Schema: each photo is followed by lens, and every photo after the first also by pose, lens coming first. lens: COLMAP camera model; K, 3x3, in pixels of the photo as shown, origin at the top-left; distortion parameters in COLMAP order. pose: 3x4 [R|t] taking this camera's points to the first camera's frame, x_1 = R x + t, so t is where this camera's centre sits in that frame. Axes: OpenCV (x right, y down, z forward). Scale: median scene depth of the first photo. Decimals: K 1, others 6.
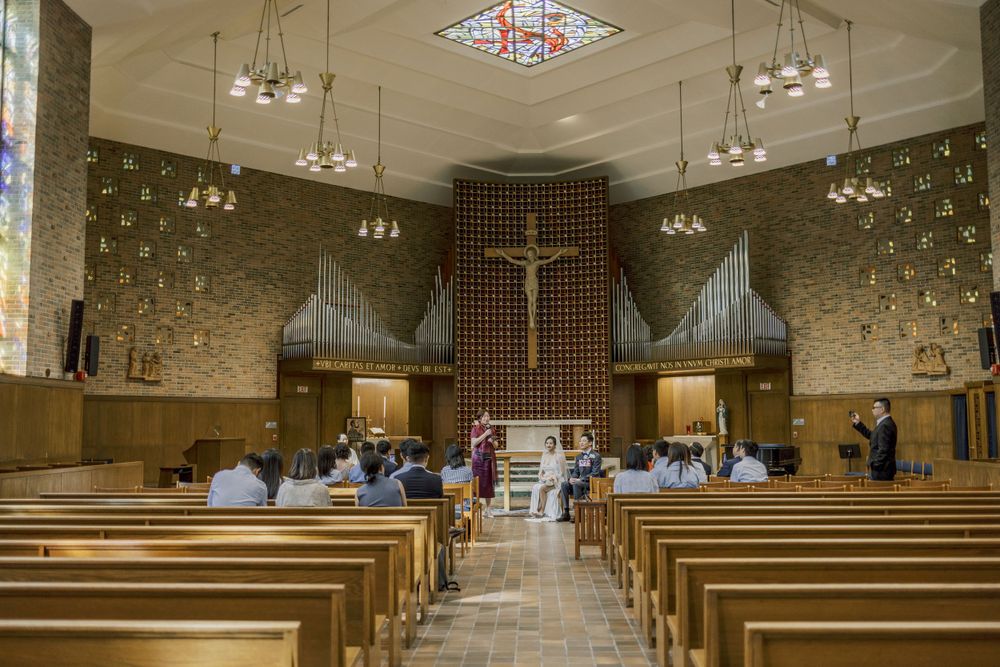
lens RADIAL K [[947.0, 0, 500.0], [0, 947.0, 333.5], [0, 0, 1]] dist [-0.073068, -0.003703]
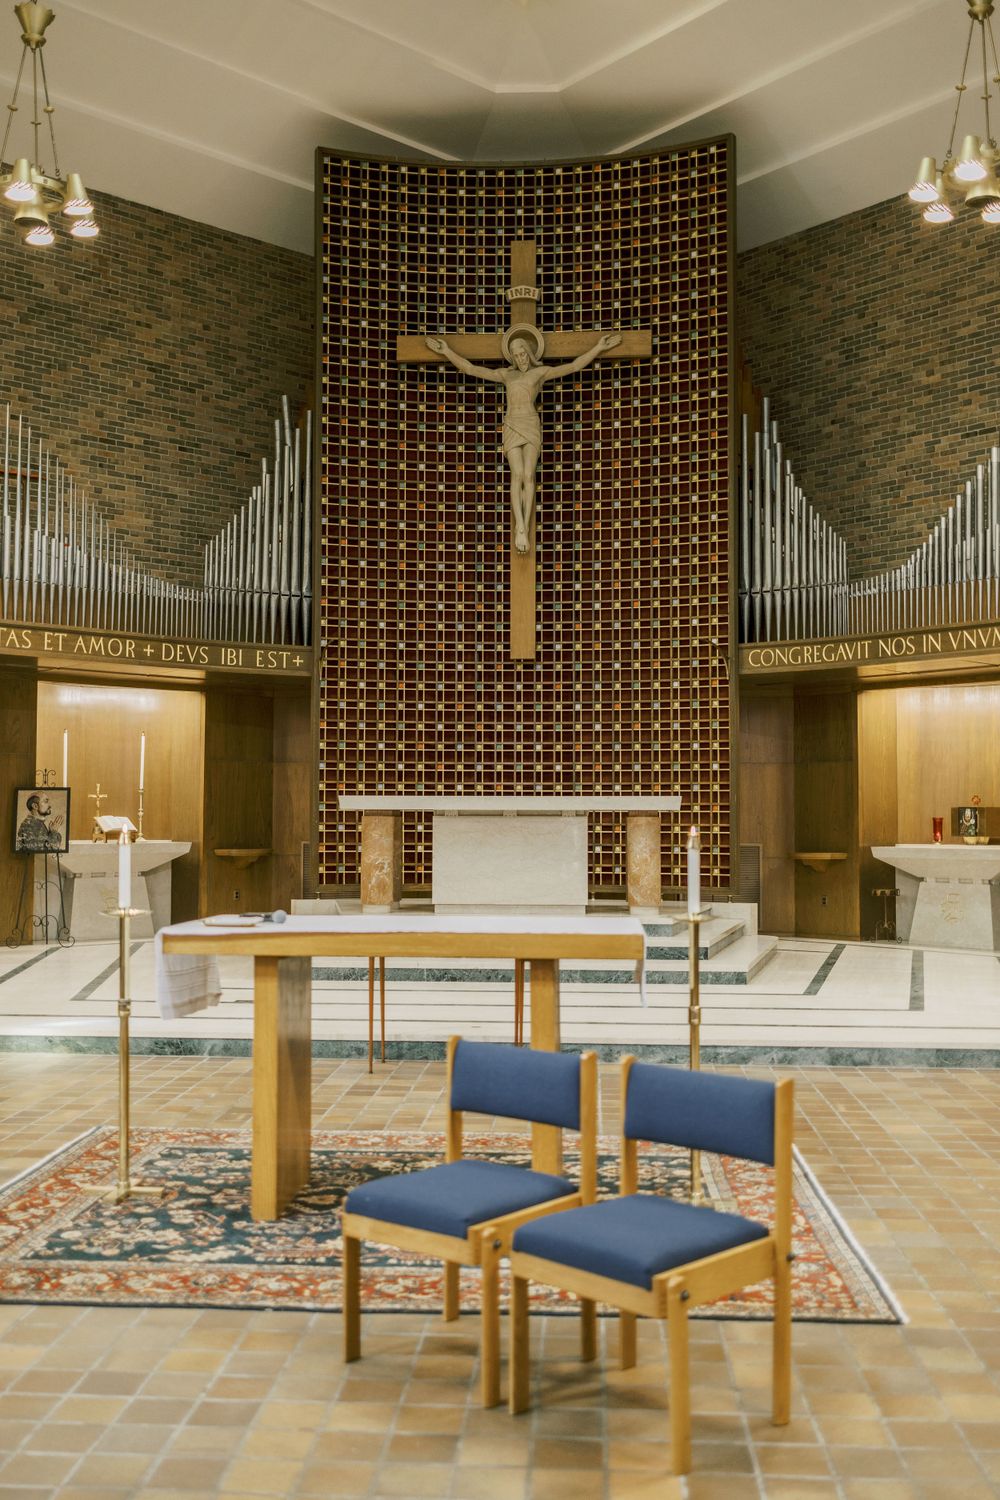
lens RADIAL K [[1457.4, 0, 492.2], [0, 1457.4, 730.4], [0, 0, 1]] dist [0.002288, 0.019299]
pose [[0.999449, 0.006666, -0.032510, 0.046415], [-0.005487, 0.999329, 0.036202, 0.049708], [0.032730, -0.036004, 0.998816, 0.484081]]
